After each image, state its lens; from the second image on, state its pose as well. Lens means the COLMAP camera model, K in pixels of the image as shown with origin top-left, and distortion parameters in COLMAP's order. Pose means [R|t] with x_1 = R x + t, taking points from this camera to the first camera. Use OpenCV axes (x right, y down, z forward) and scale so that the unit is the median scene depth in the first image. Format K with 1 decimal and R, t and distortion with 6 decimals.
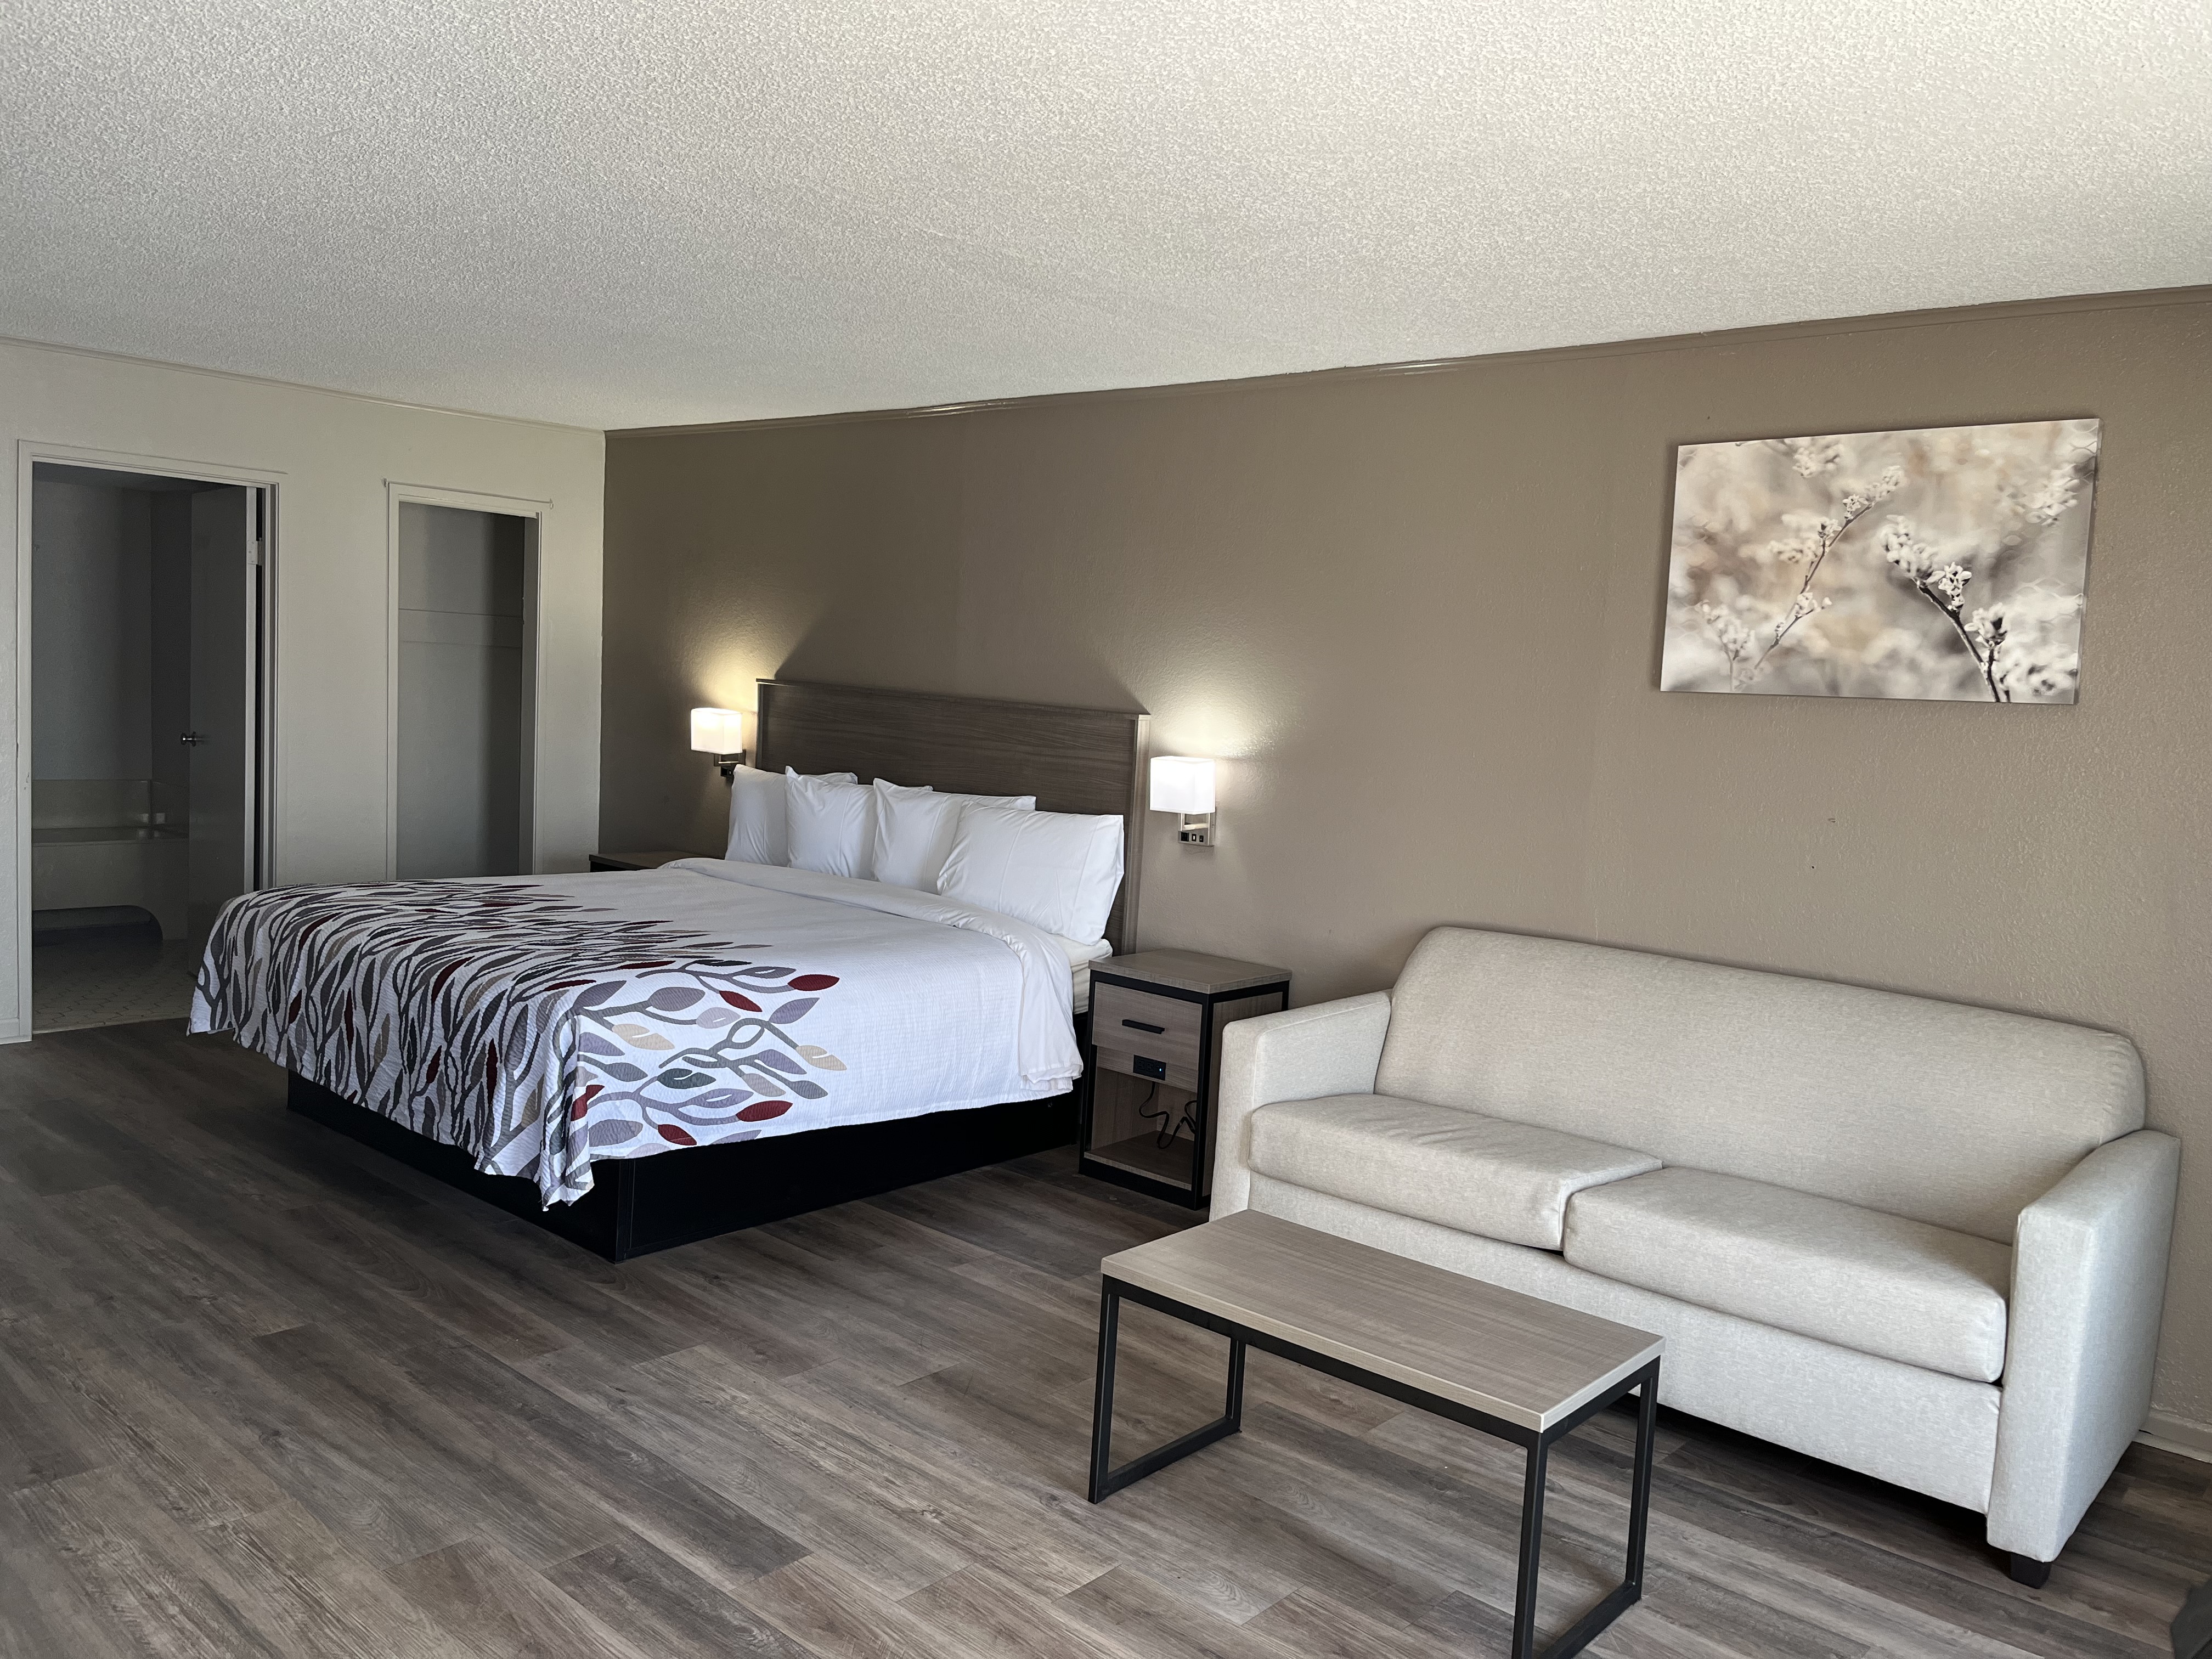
lens RADIAL K [[1665.6, 0, 1112.0], [0, 1665.6, 818.3], [0, 0, 1]] dist [0.060120, -0.089396]
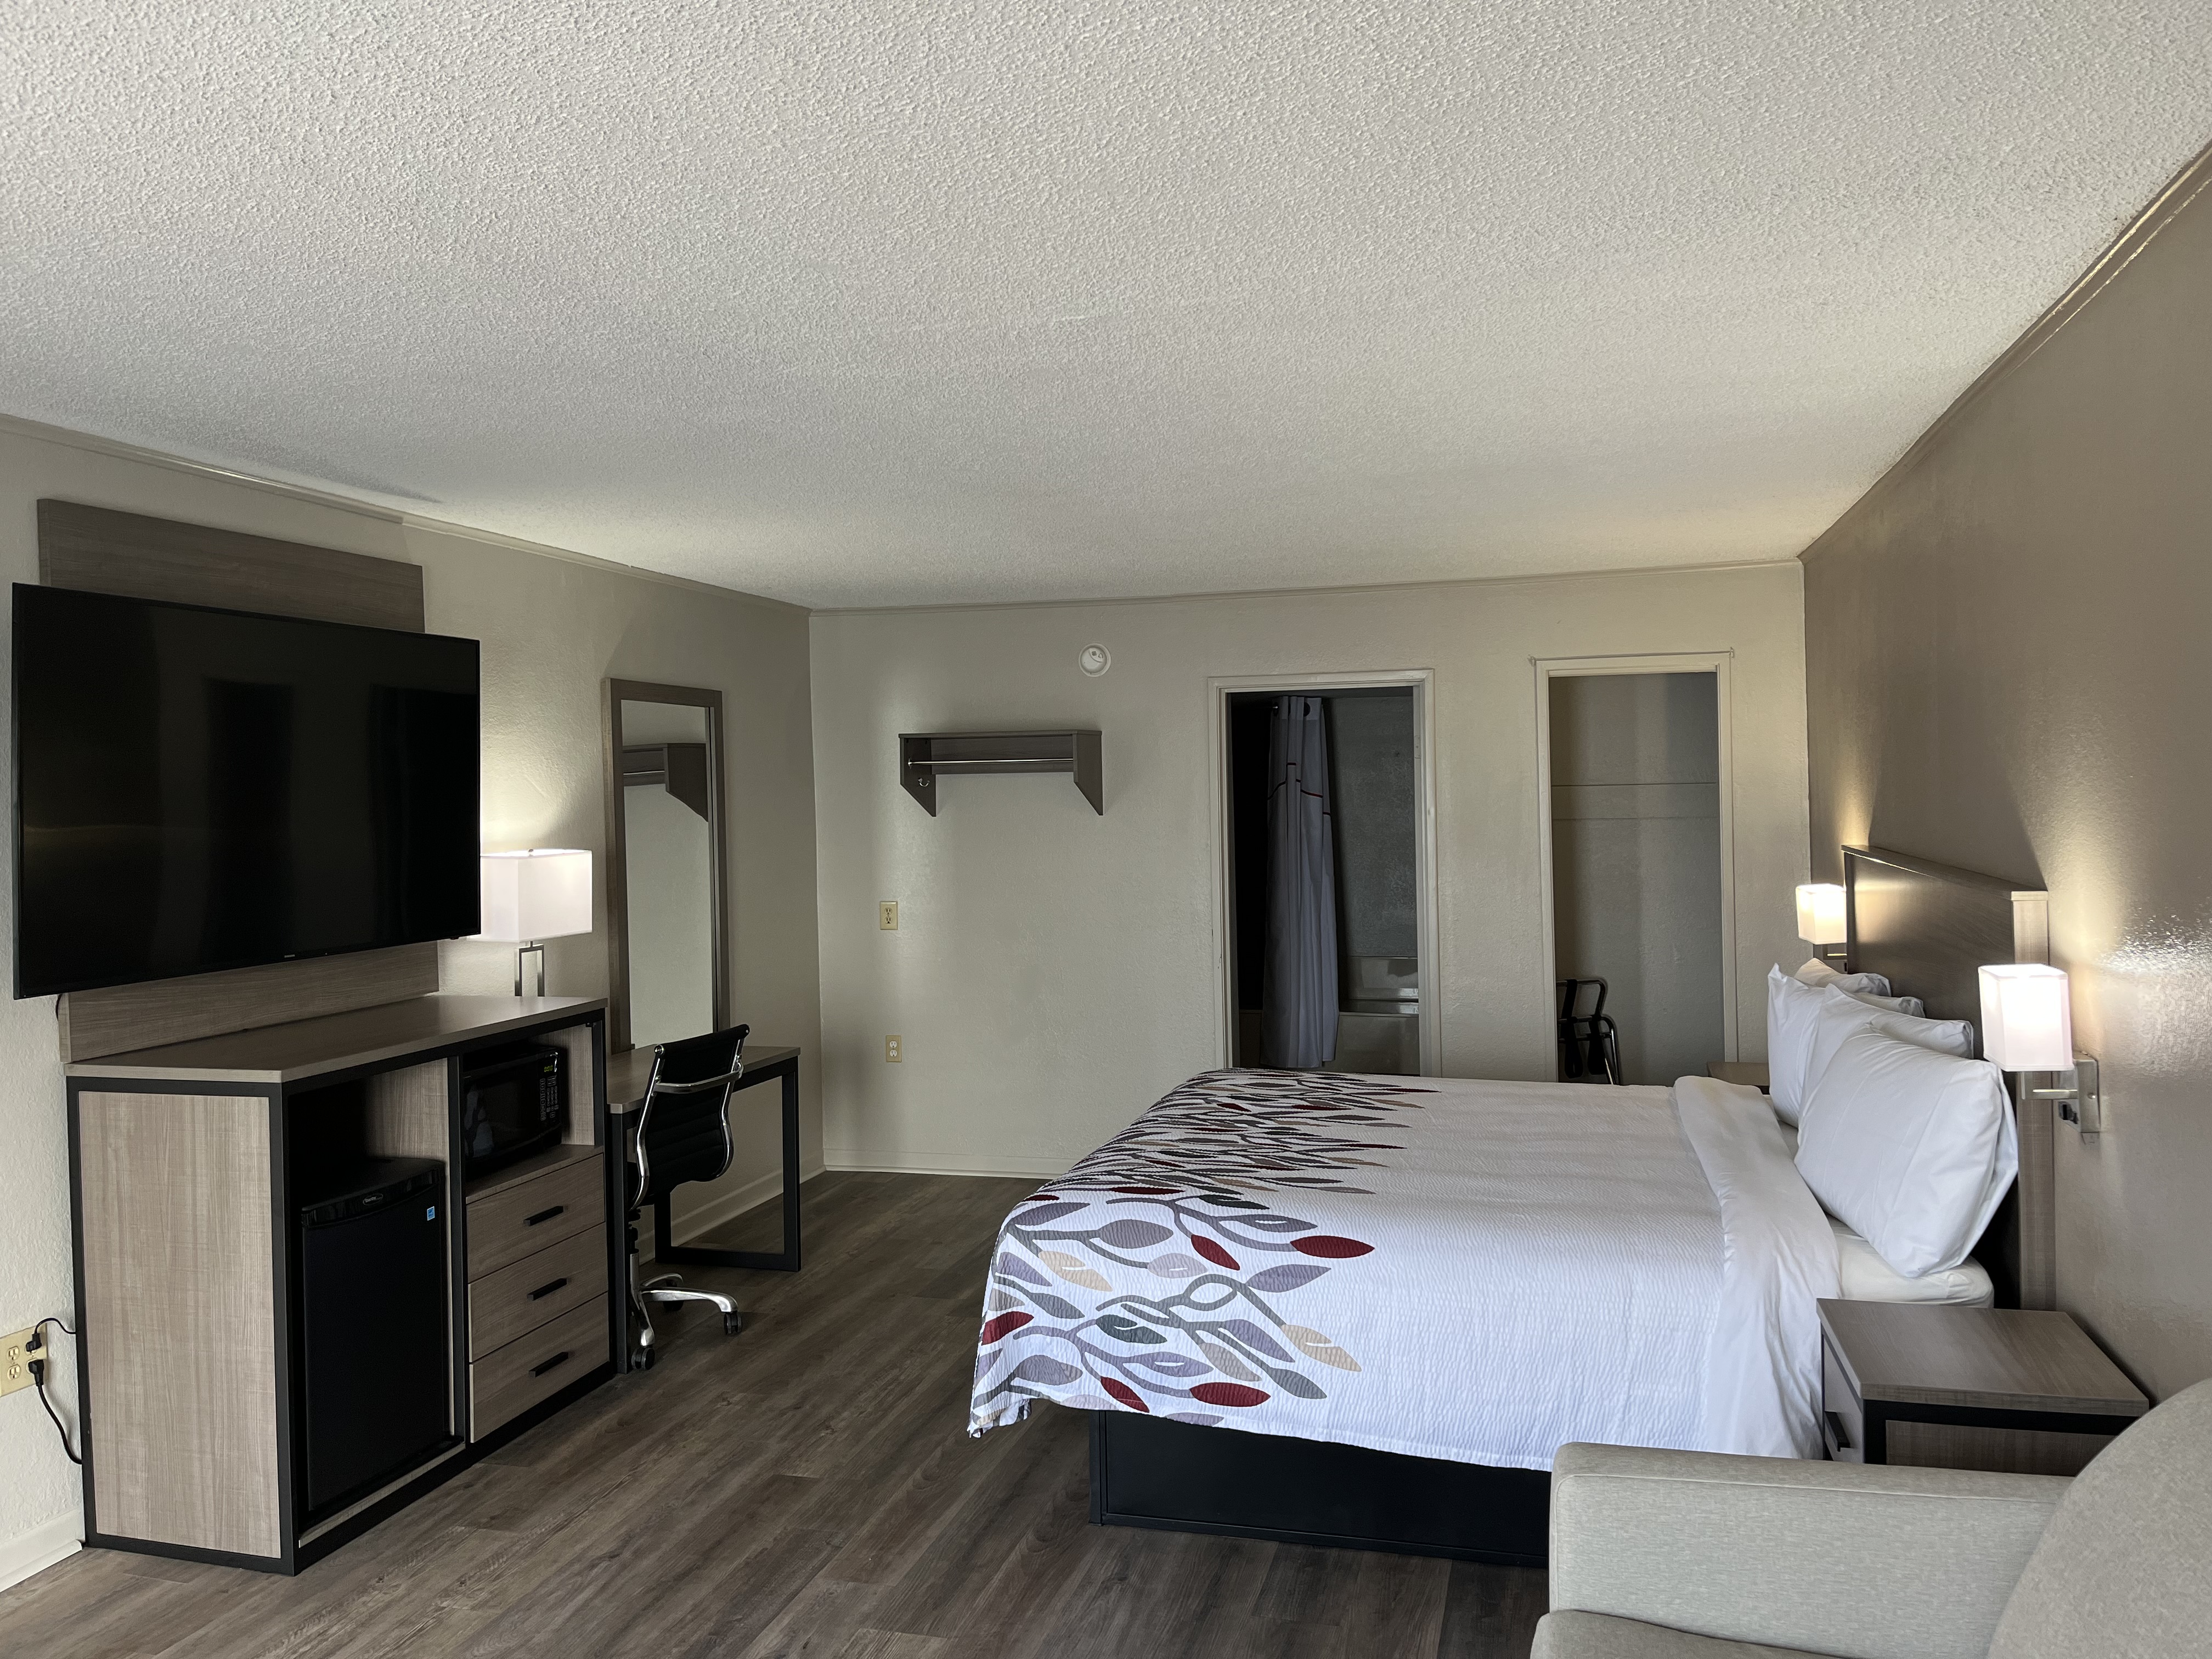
lens RADIAL K [[1665.6, 0, 1102.7], [0, 1665.6, 837.2], [0, 0, 1]] dist [0.060120, -0.089396]
pose [[0.440892, -0.045534, -0.896405, 0.524717], [-0.034204, 0.997135, -0.067474, -0.039838], [0.896908, 0.060410, 0.438071, 0.589469]]
